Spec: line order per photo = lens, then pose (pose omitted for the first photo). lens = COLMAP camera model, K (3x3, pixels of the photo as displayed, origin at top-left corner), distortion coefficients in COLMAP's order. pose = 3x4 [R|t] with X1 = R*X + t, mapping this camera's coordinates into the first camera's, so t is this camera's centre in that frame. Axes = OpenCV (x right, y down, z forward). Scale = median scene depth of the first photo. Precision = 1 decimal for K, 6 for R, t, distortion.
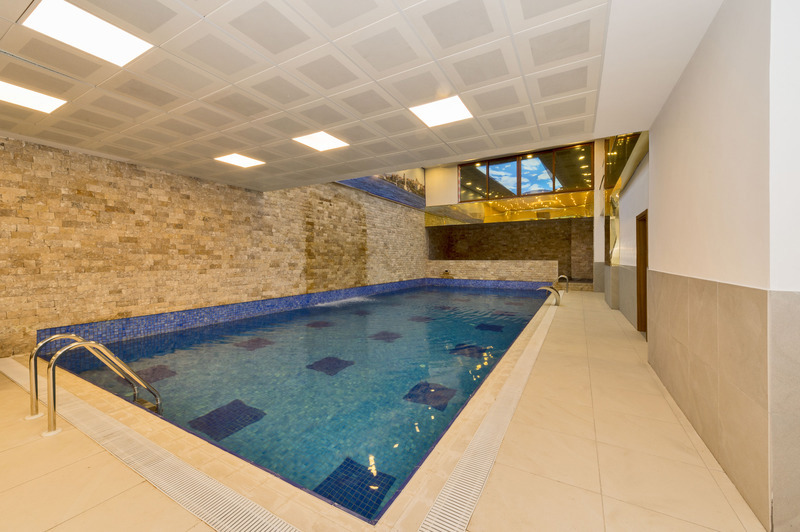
lens RADIAL K [[313.0, 0, 400.0], [0, 313.0, 266.0], [0, 0, 1]] dist [0.000851, -0.000013]
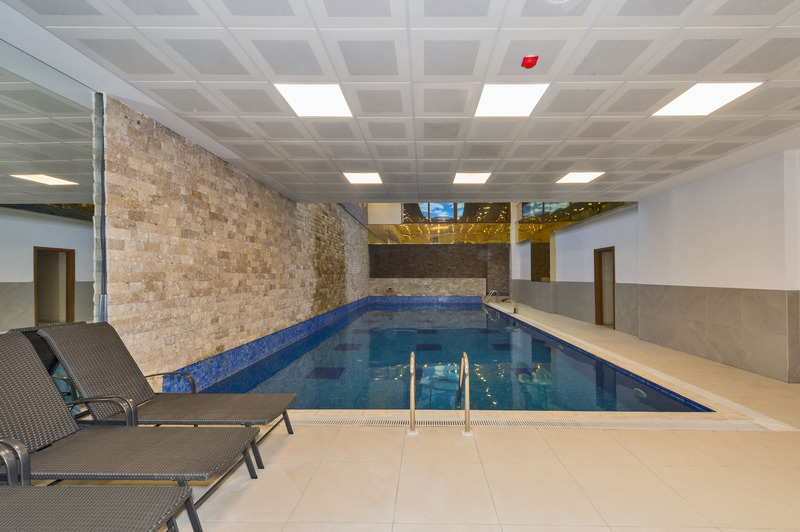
lens RADIAL K [[331.3, 0, 424.9], [0, 331.3, 277.1], [0, 0, 1]] dist [0.000854, 0.000051]
pose [[0.872986, -0.001252, 0.487744, -0.497551], [0.010747, 0.999803, -0.016670, -0.004460], [-0.487627, 0.019795, 0.872828, 0.005332]]
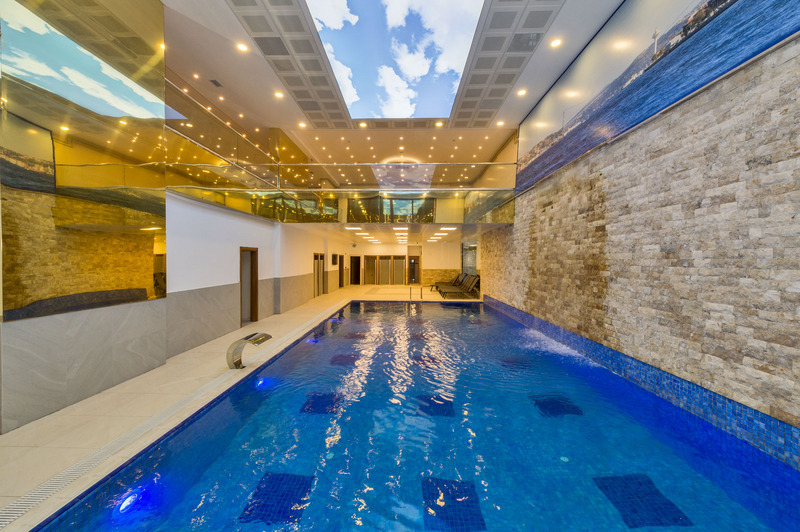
lens RADIAL K [[313.0, 0, 400.0], [0, 313.0, 266.0], [0, 0, 1]] dist [0.000851, -0.000013]
pose [[-0.882855, 0.004703, -0.469621, 0.495086], [-0.016135, 0.999056, 0.040337, -0.089680], [0.469368, 0.043189, -0.881946, 1.650754]]
